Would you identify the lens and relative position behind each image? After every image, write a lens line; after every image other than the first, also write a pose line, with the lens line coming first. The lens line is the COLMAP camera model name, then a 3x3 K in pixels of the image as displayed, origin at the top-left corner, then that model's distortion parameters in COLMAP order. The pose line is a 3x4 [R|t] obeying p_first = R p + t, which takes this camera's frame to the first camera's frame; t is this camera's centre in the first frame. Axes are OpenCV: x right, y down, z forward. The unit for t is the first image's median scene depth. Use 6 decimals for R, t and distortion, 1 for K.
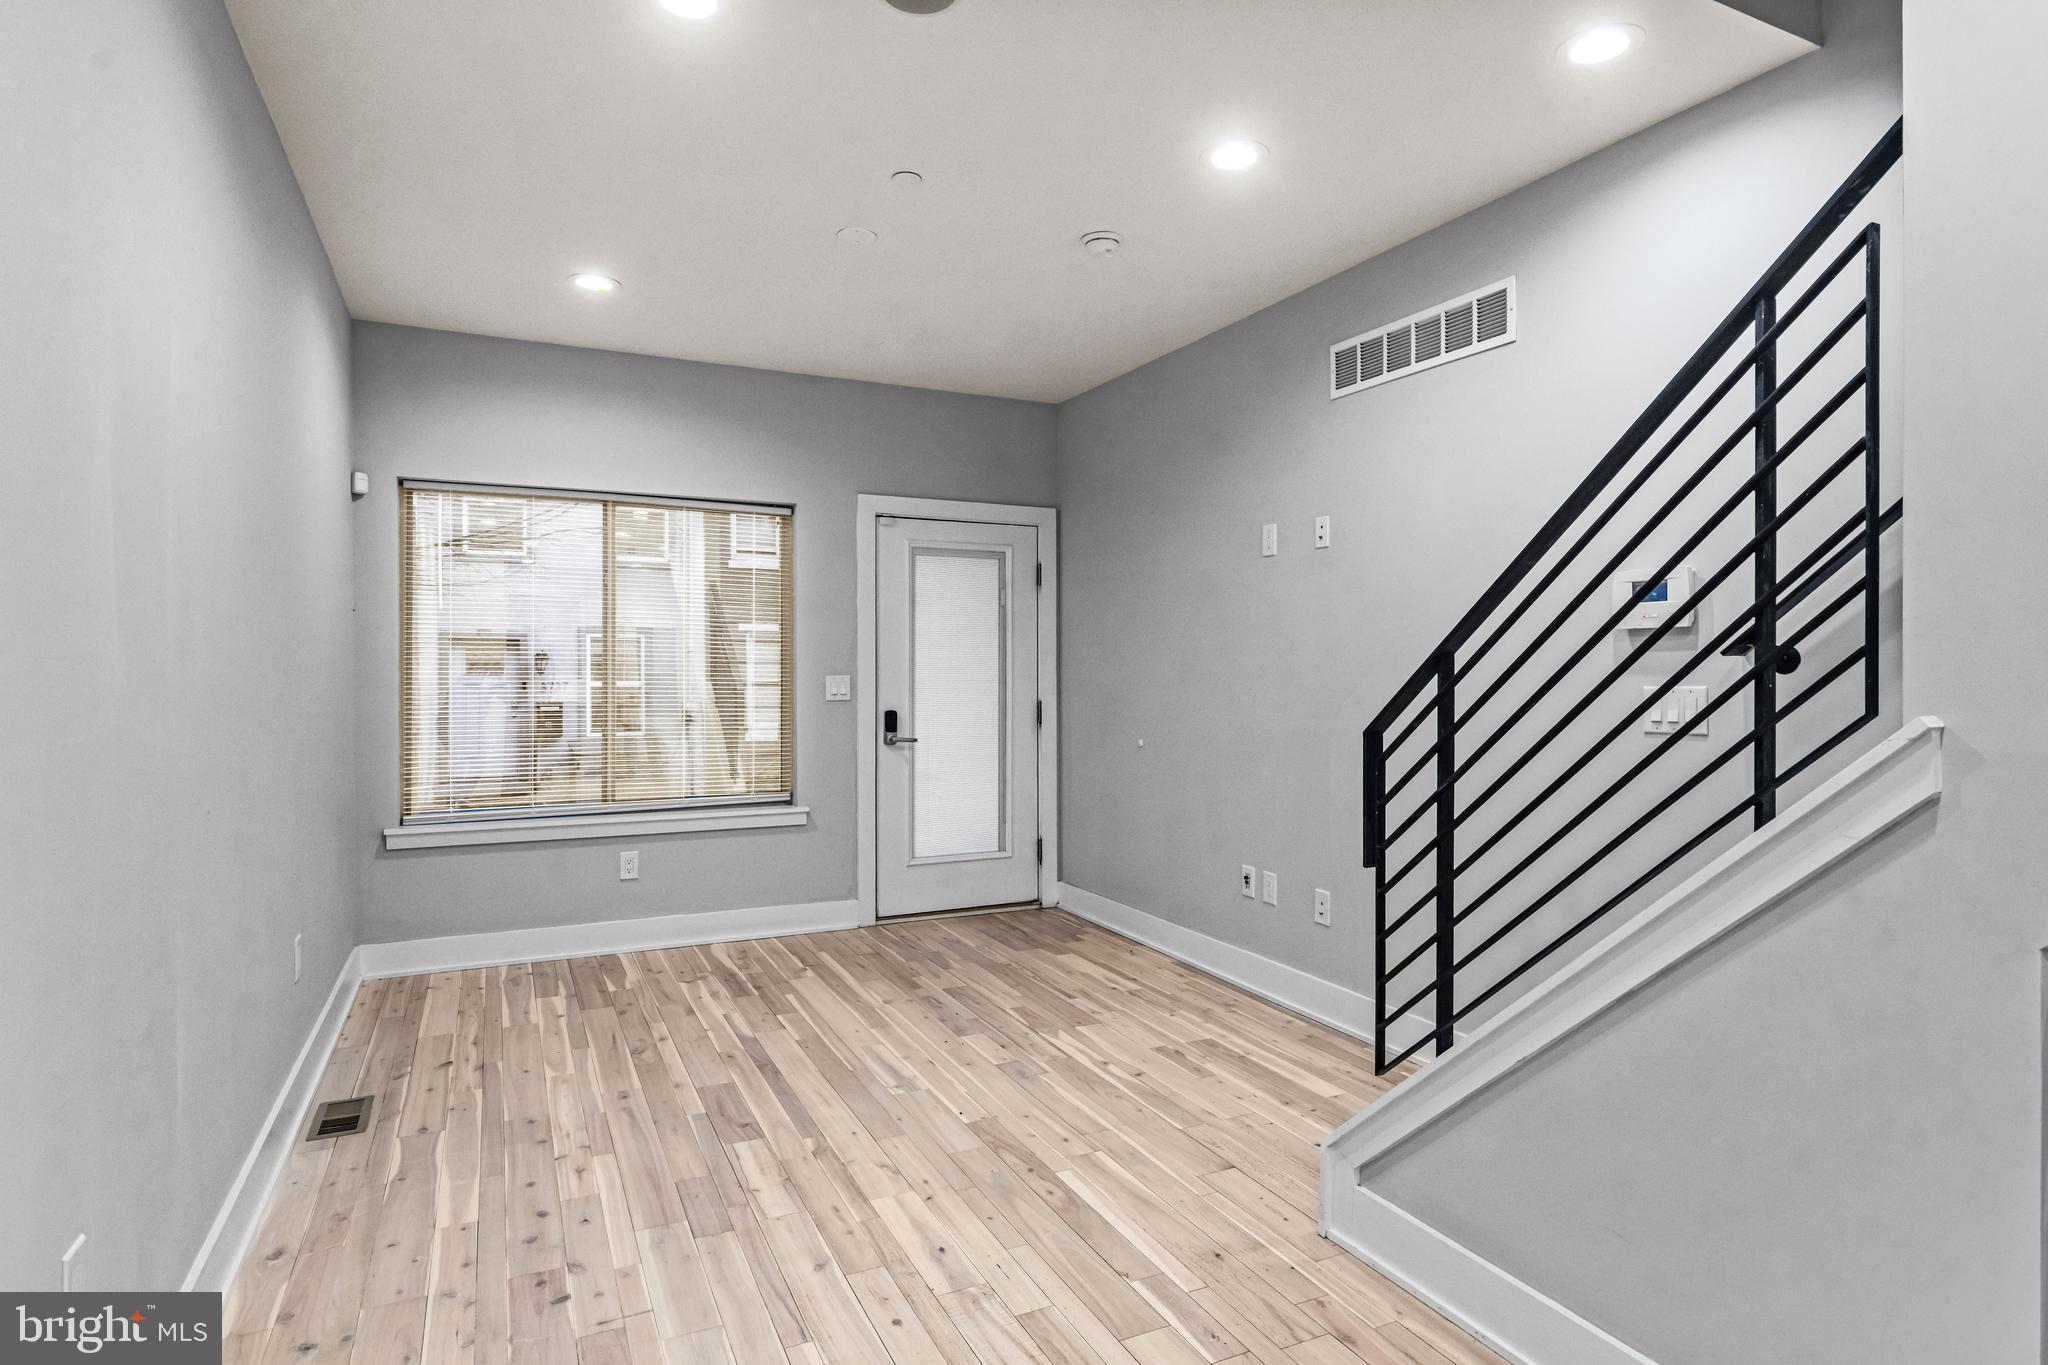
lens RADIAL K [[1108.0, 0, 1032.5], [0, 1108.0, 673.4], [0, 0, 1]] dist [0.008362, -0.001058]
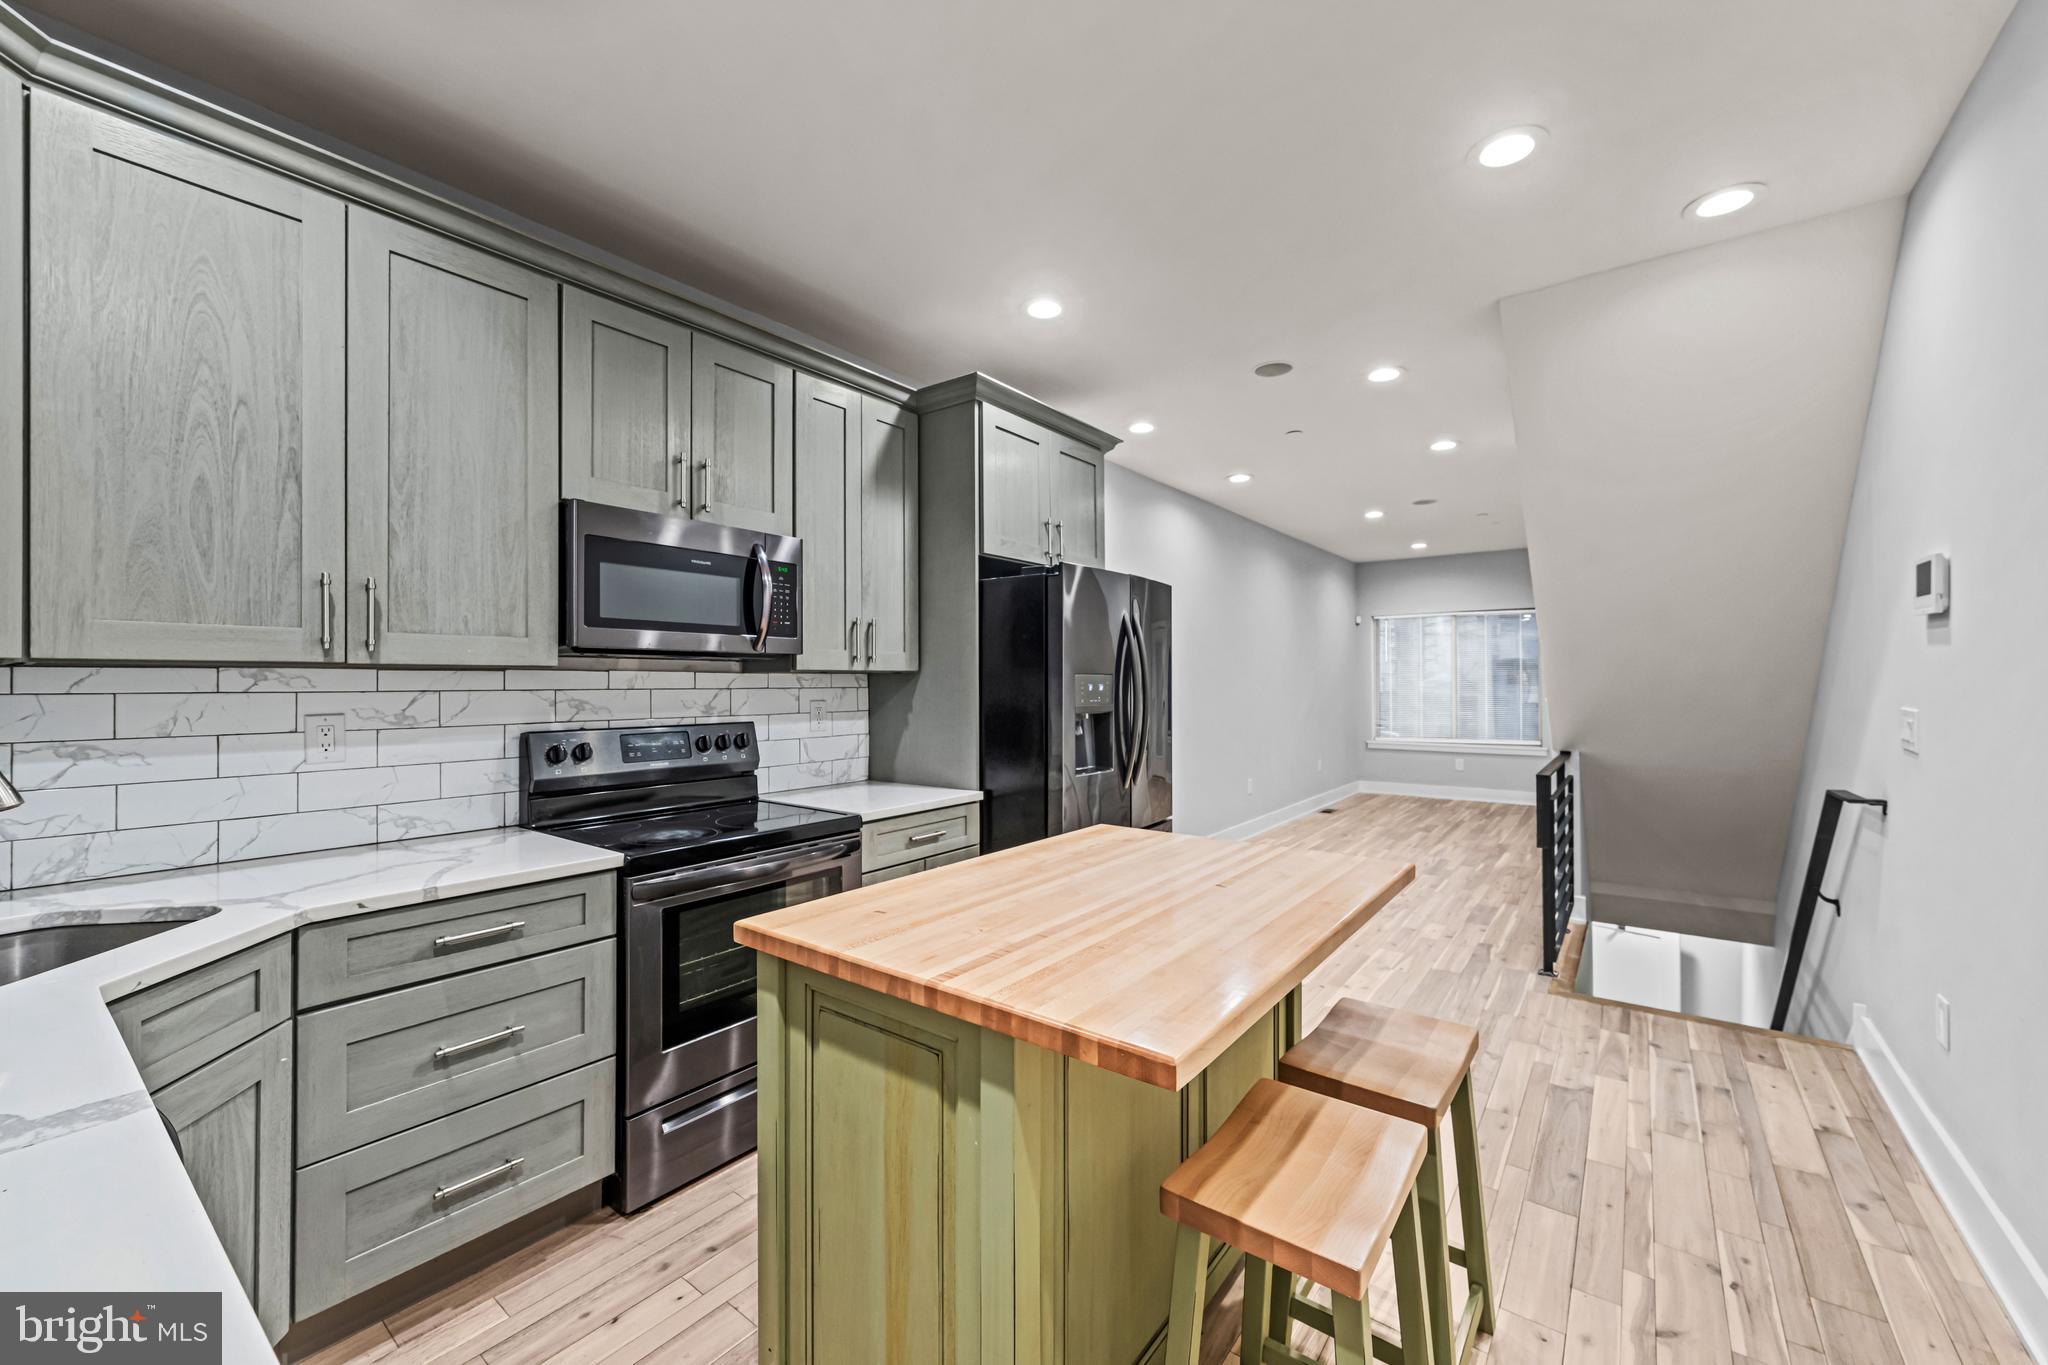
lens RADIAL K [[801.4, 0, 1023.3], [0, 801.4, 679.2], [0, 0, 1]] dist [-0.000611, 0.000079]
pose [[0.449890, -0.006188, -0.893062, 1.210915], [0.000906, 0.999979, -0.006473, -0.005521], [0.893083, 0.002103, 0.449886, -1.008686]]
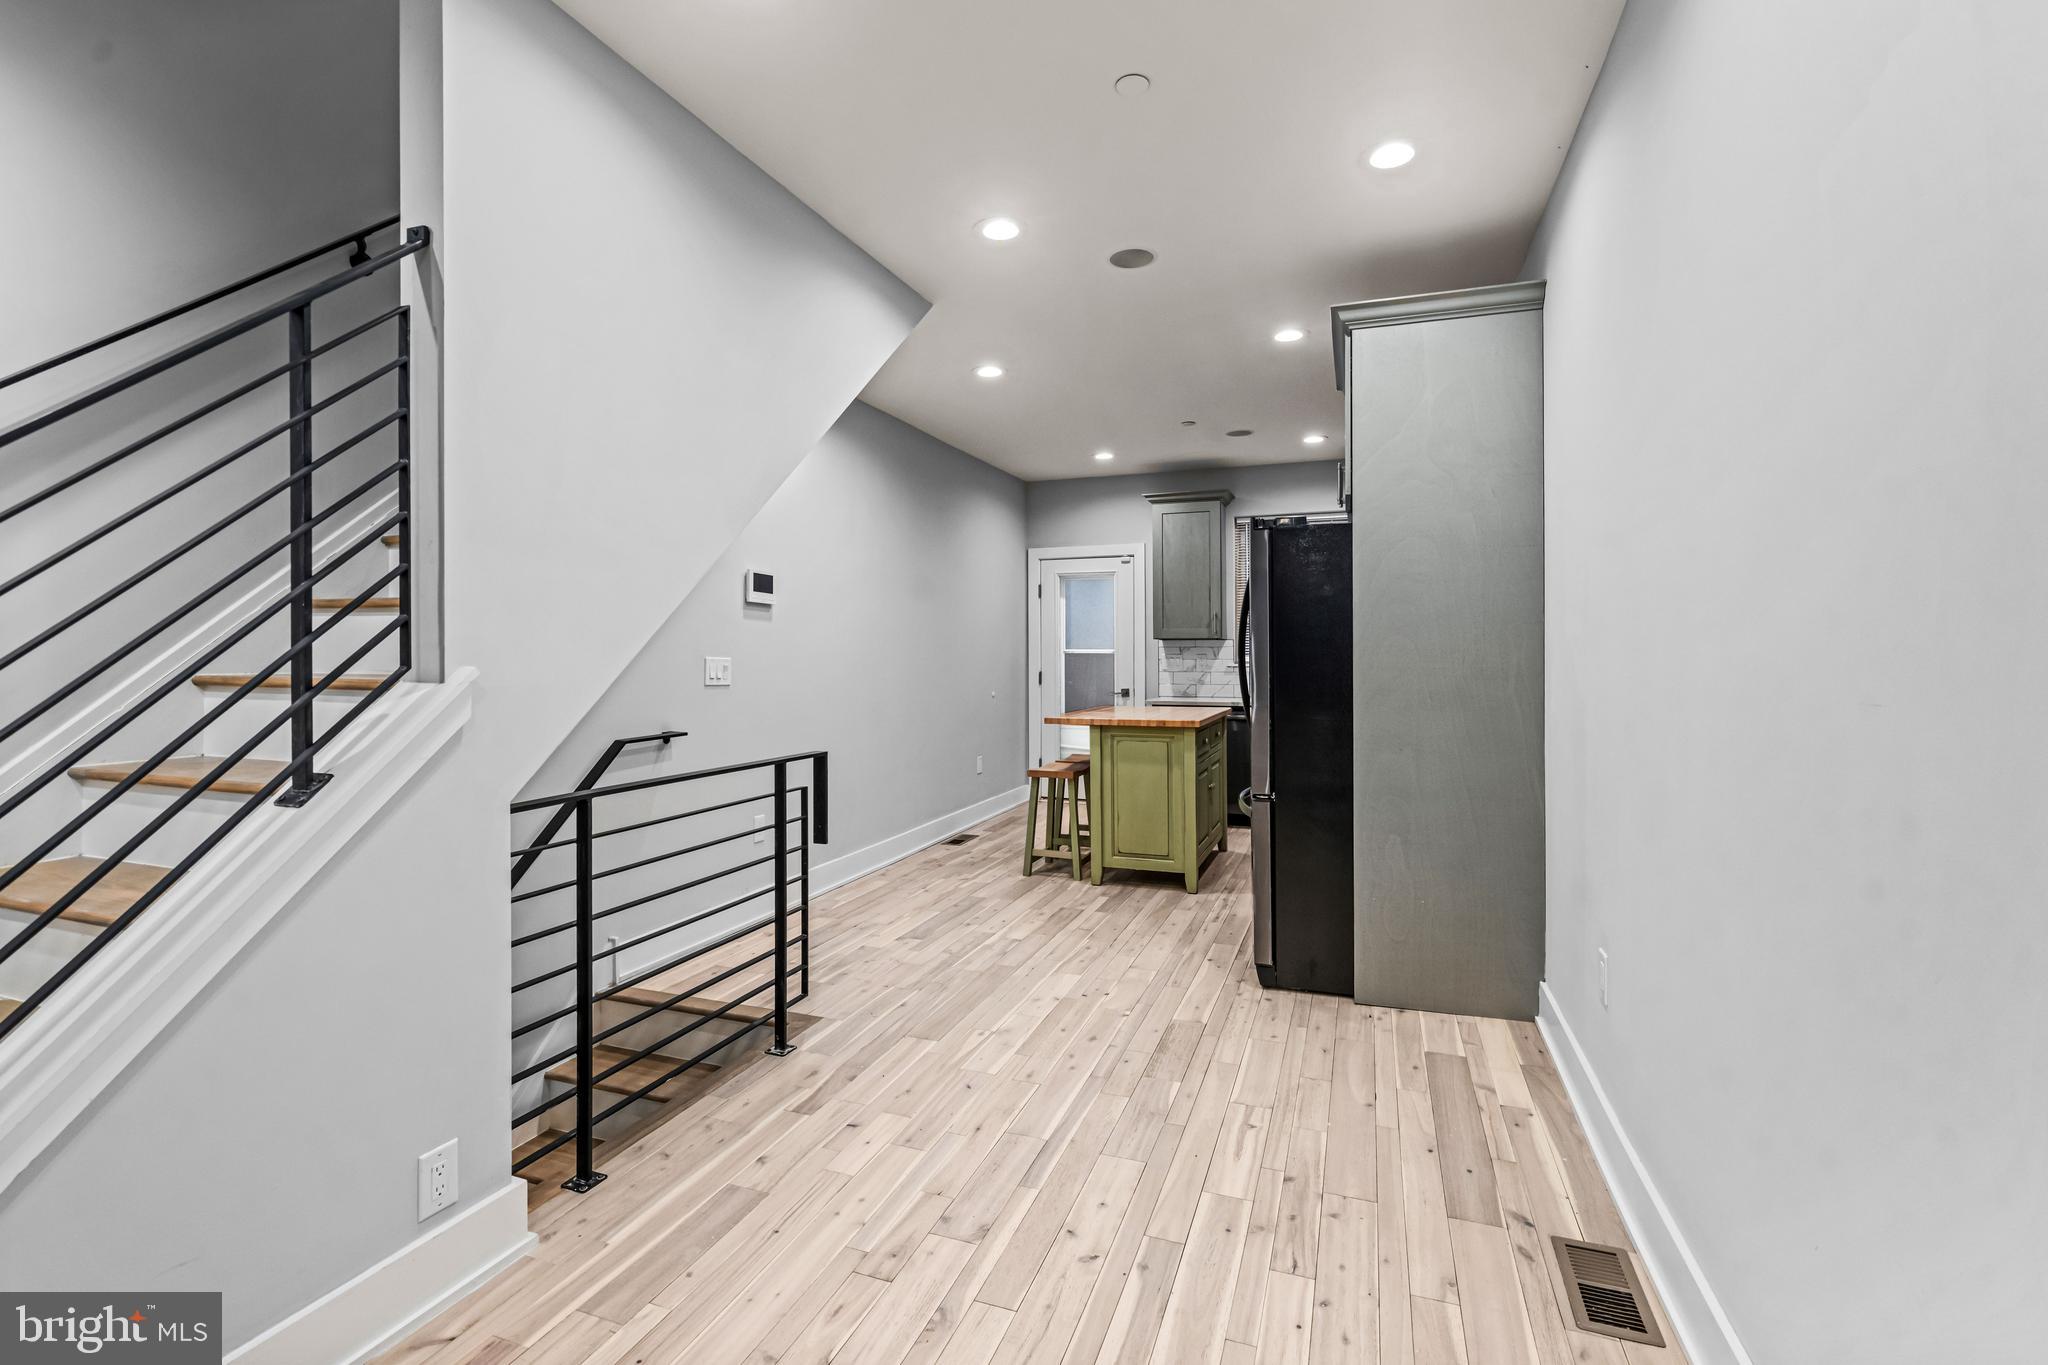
lens RADIAL K [[913.3, 0, 1022.1], [0, 913.3, 658.6], [0, 0, 1]] dist [0.000364, -0.000331]
pose [[-0.689299, -0.001093, 0.724476, -0.271118], [0.005319, 0.999964, 0.006569, 0.011716], [-0.724457, 0.008381, -0.689269, 0.593574]]
